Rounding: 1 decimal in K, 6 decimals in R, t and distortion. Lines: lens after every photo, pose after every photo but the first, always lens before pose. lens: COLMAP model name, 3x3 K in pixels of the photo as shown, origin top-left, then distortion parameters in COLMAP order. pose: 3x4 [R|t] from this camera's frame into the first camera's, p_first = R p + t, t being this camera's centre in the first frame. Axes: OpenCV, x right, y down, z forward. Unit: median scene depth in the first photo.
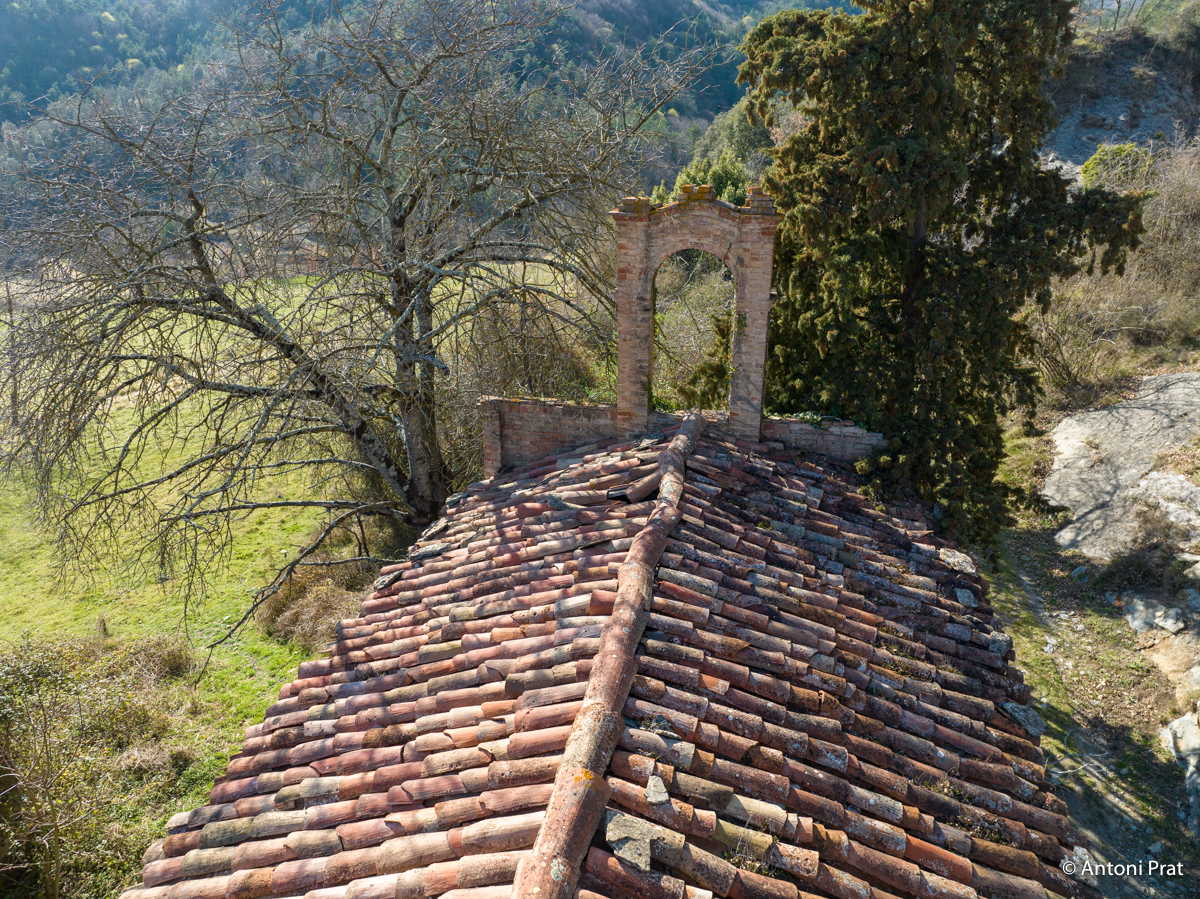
lens RADIAL K [[853.2, 0, 601.1], [0, 853.2, 450.2], [0, 0, 1]] dist [-0.050266, 0.022755]
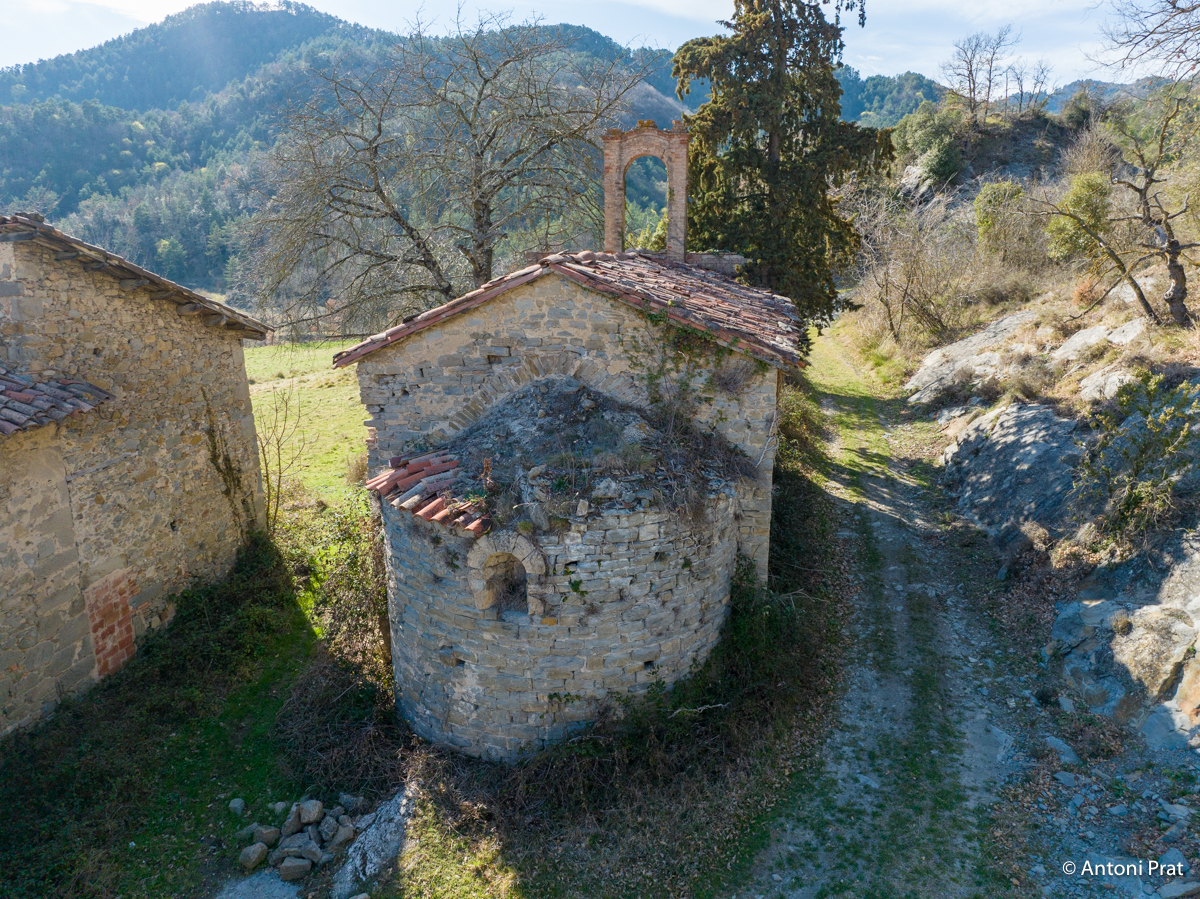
lens RADIAL K [[853.2, 0, 596.5], [0, 853.2, 444.6], [0, 0, 1]] dist [-0.050266, 0.022755]
pose [[0.999998, 0.002122, -0.000507, 0.001949], [-0.002167, 0.992709, -0.120519, 0.264759], [0.000248, 0.120519, 0.992711, -0.327979]]
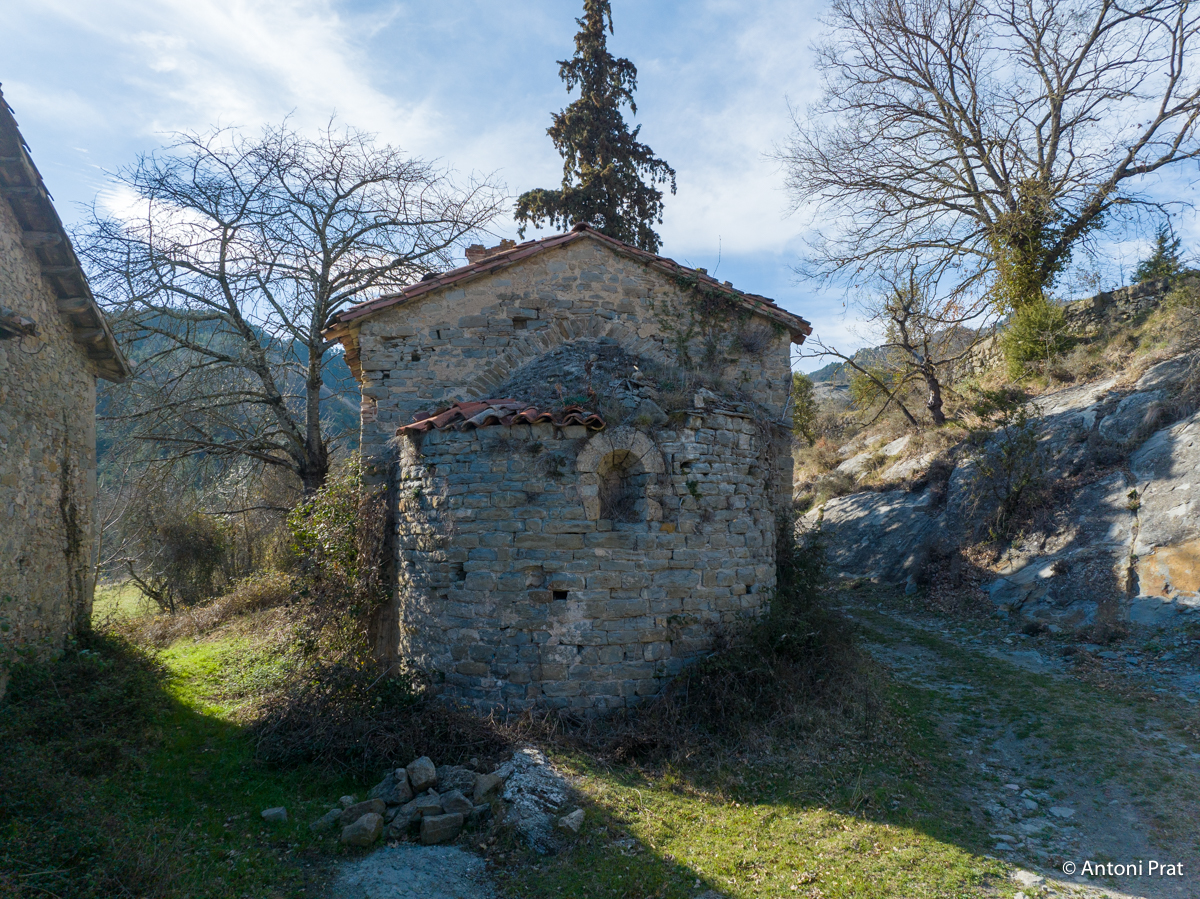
lens RADIAL K [[853.2, 0, 601.2], [0, 853.2, 443.0], [0, 0, 1]] dist [-0.050266, 0.022755]
pose [[0.916454, 0.038605, 0.398274, -0.199266], [0.140834, 0.900529, -0.411355, 0.416794], [-0.374538, 0.433078, 0.819857, -0.225464]]
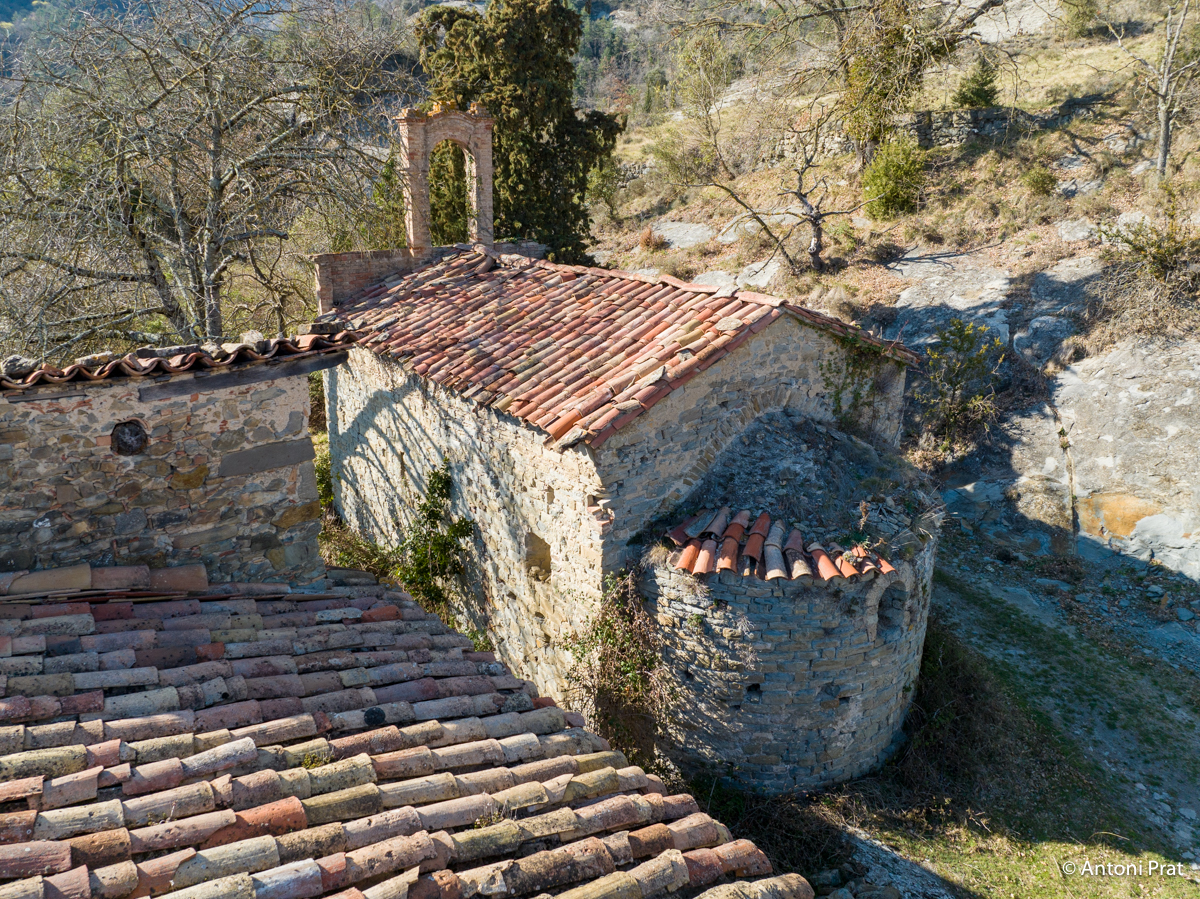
lens RADIAL K [[914.9, 0, 577.0], [0, 914.9, 416.1], [0, 0, 1]] dist [-0.028791, -0.012703]
pose [[0.687649, -0.205435, 0.696373, -0.463887], [0.256134, 0.966109, 0.032083, 0.127774], [-0.679363, 0.156303, 0.716963, -0.159408]]
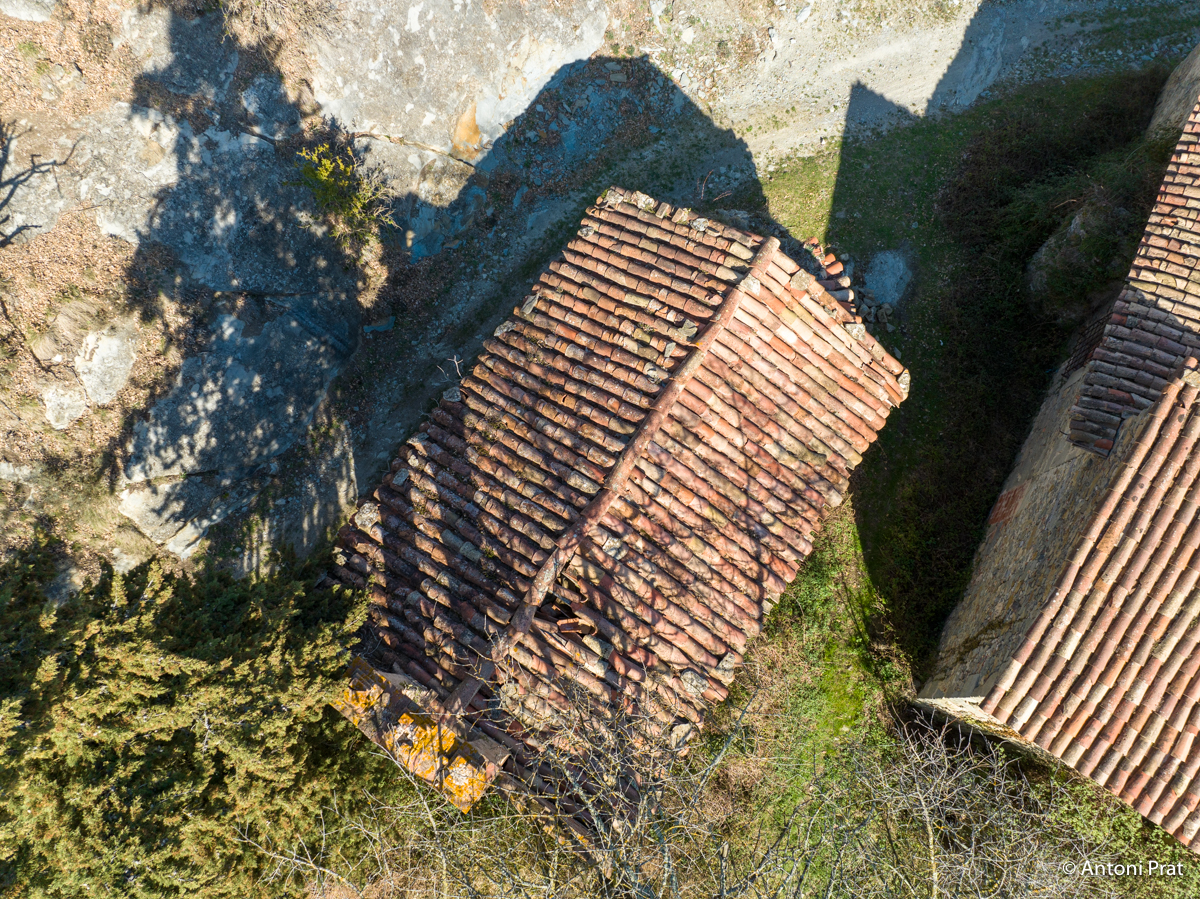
lens RADIAL K [[853.2, 0, 595.0], [0, 853.2, 438.7], [0, 0, 1]] dist [-0.050266, 0.022755]
pose [[-0.924012, -0.364731, 0.114773, -0.028812], [0.140537, -0.044802, 0.989061, -0.497328], [-0.355599, 0.930034, 0.092655, 0.230452]]
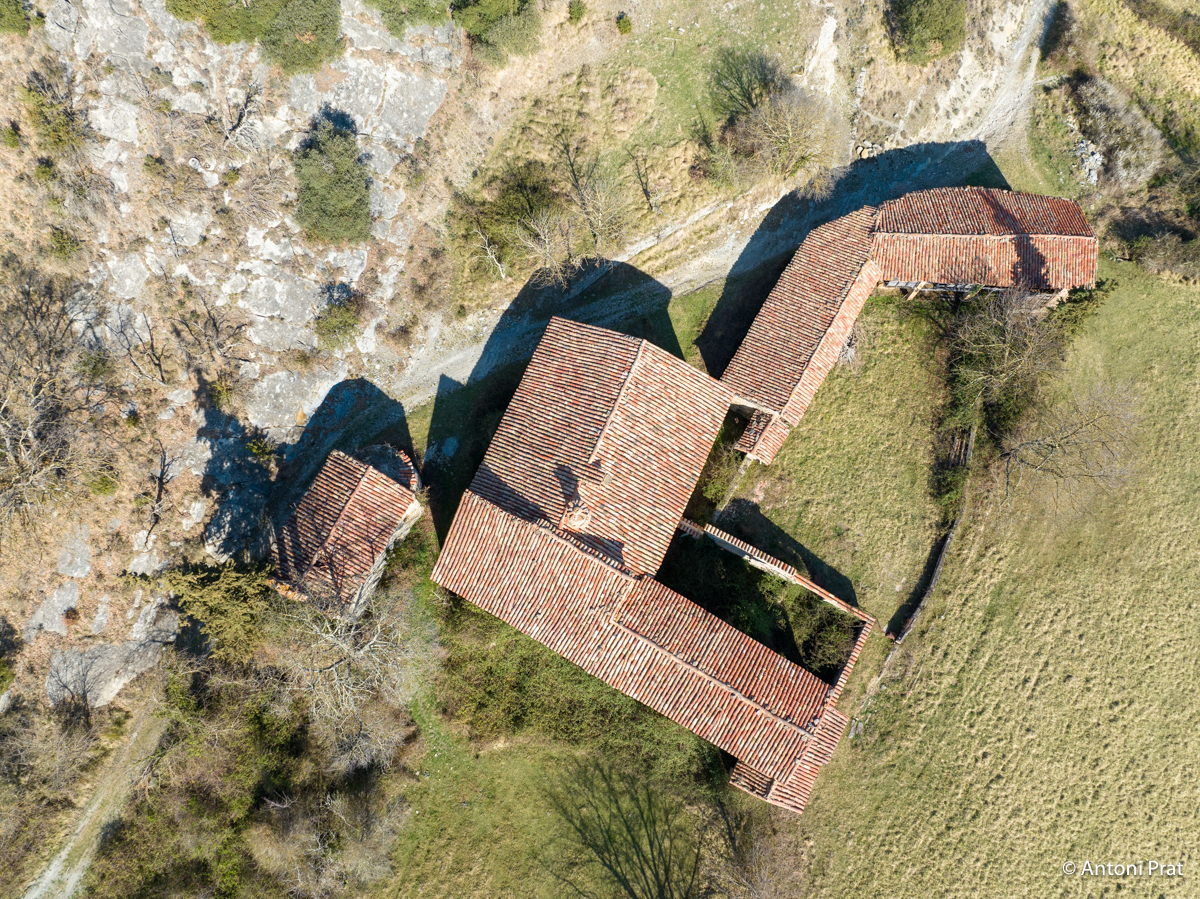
lens RADIAL K [[853.2, 0, 596.4], [0, 853.2, 441.8], [0, 0, 1]] dist [-0.050266, 0.022755]
pose [[-0.959576, -0.269858, 0.079937, -0.782956], [0.100447, -0.063048, 0.992943, -2.121844], [-0.262914, 0.960834, 0.087606, -0.315431]]
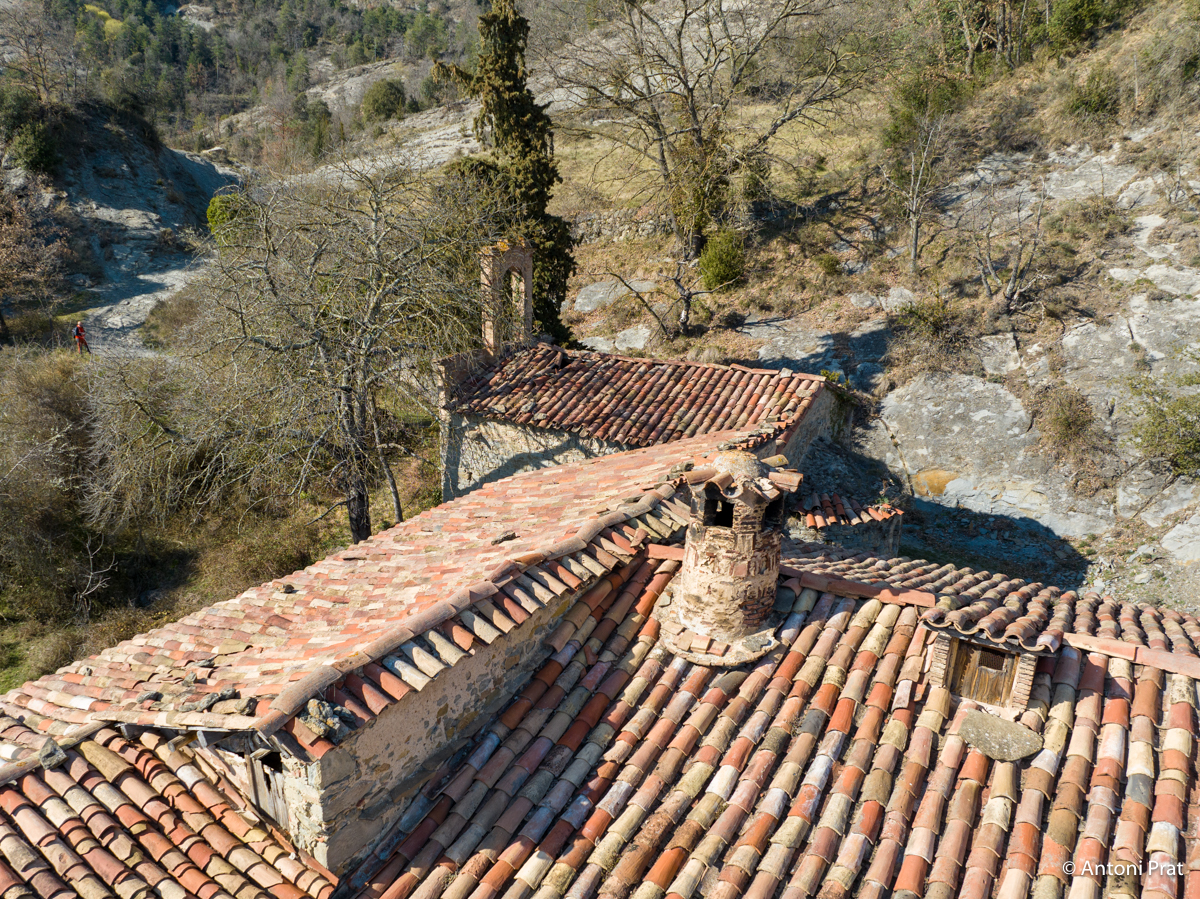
lens RADIAL K [[1000.2, 0, 545.8], [0, 1000.2, 539.3], [0, 0, 1]] dist [-0.021577, -0.016440]
pose [[0.369933, -0.333228, 0.867242, -1.041677], [0.328154, 0.920161, 0.213584, -0.043398], [-0.869175, 0.205577, 0.449748, -0.058689]]
